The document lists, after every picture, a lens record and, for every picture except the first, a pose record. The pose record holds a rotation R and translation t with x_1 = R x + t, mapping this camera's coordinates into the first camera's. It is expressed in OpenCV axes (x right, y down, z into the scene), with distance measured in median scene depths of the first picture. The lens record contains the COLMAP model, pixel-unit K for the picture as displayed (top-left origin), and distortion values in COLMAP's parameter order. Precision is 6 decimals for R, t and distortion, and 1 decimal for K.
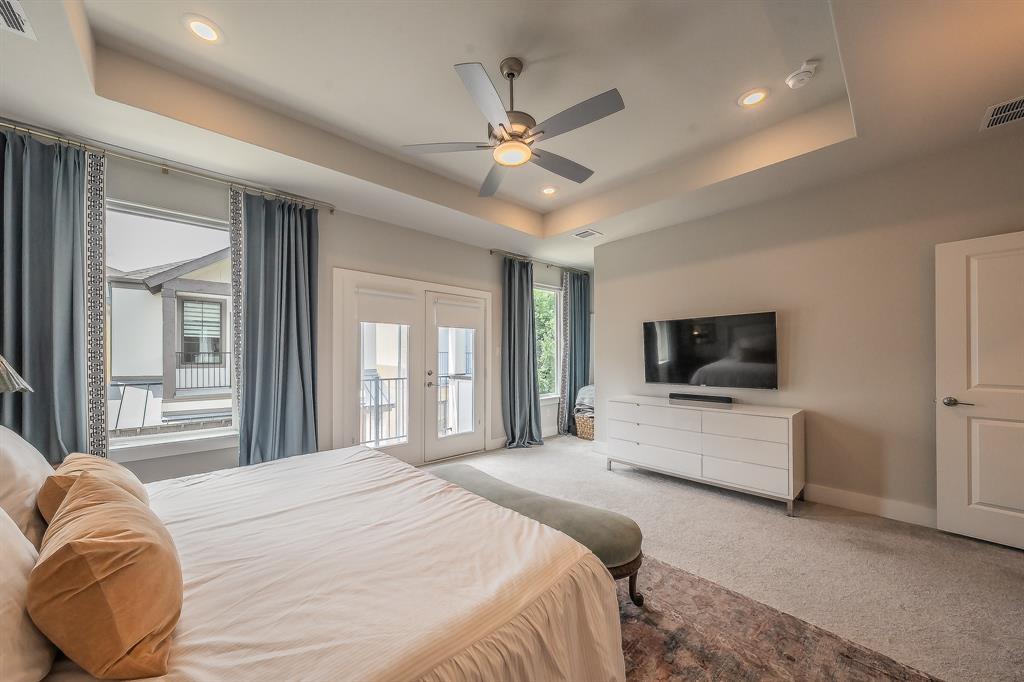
lens RADIAL K [[358.1, 0, 514.1], [0, 358.1, 355.4], [0, 0, 1]] dist [0.000293, 0.000032]
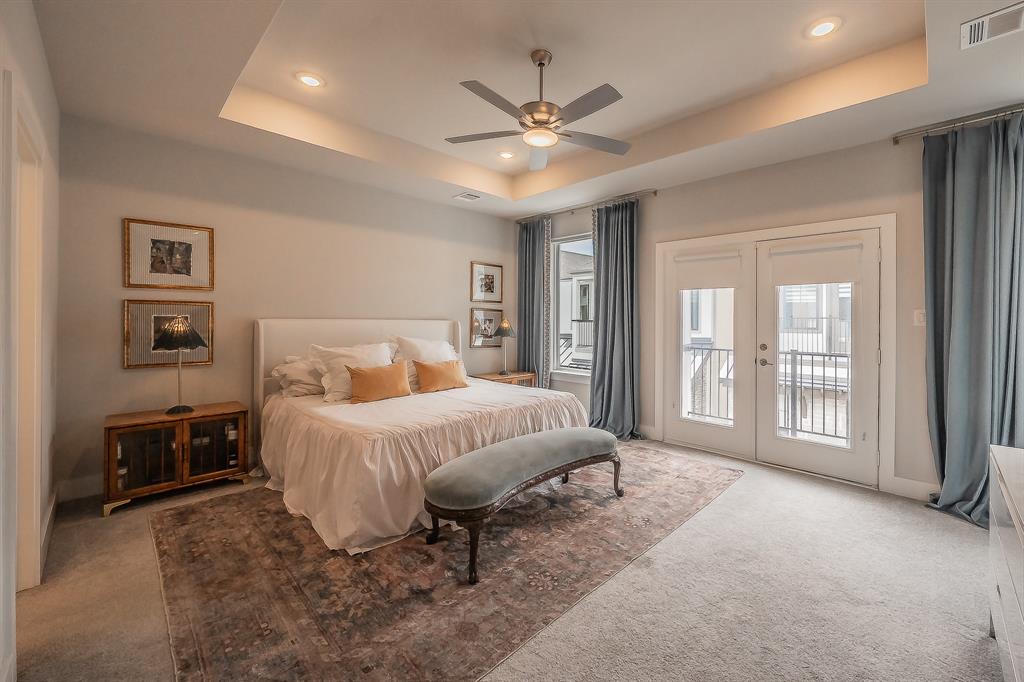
lens RADIAL K [[421.7, 0, 546.0], [0, 421.7, 320.8], [0, 0, 1]] dist [-0.000226, 0.000004]
pose [[0.068553, 0.006261, -0.997628, 0.514981], [-0.001535, 0.999980, 0.006170, -0.010157], [0.997646, 0.001109, 0.068561, 0.382221]]
